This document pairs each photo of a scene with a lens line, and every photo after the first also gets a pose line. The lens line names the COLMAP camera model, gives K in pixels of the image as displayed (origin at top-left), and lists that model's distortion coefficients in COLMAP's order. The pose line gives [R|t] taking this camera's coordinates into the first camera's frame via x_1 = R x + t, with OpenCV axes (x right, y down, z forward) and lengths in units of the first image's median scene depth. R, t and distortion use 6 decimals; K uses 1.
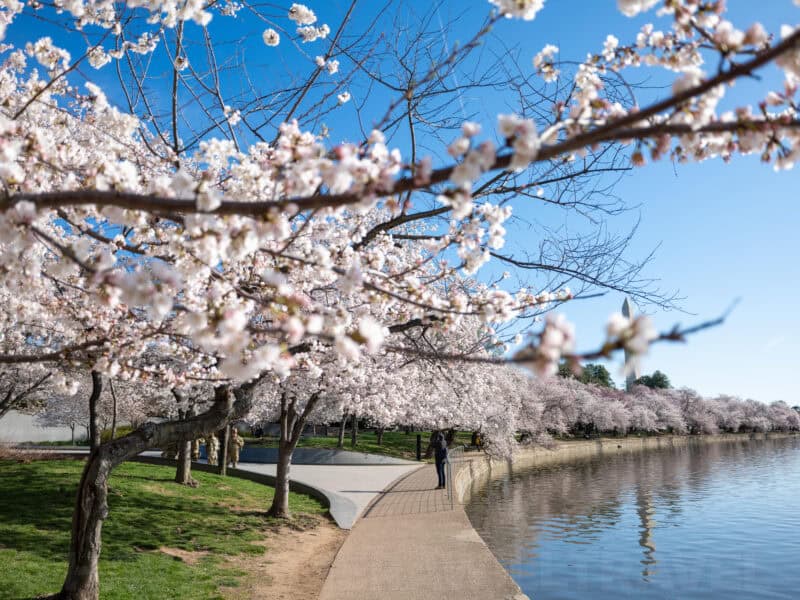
lens RADIAL K [[652.5, 0, 398.6], [0, 652.5, 300.6], [0, 0, 1]] dist [-0.013277, -0.003450]
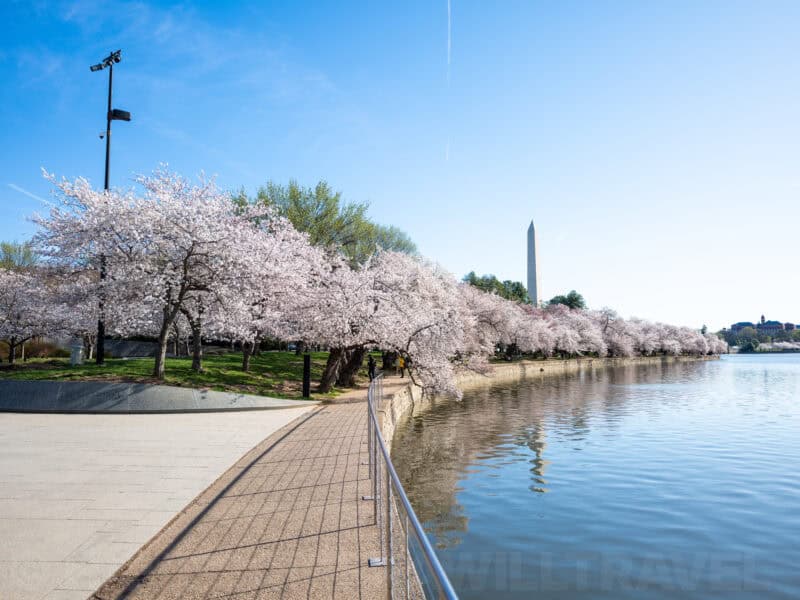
lens RADIAL K [[652.5, 0, 400.1], [0, 652.5, 299.2], [0, 0, 1]] dist [-0.013277, -0.003450]
pose [[0.988113, 0.019602, 0.152475, 0.007803], [-0.037247, 0.992811, 0.113748, 0.030293], [-0.149149, -0.118075, 0.981740, 0.147188]]
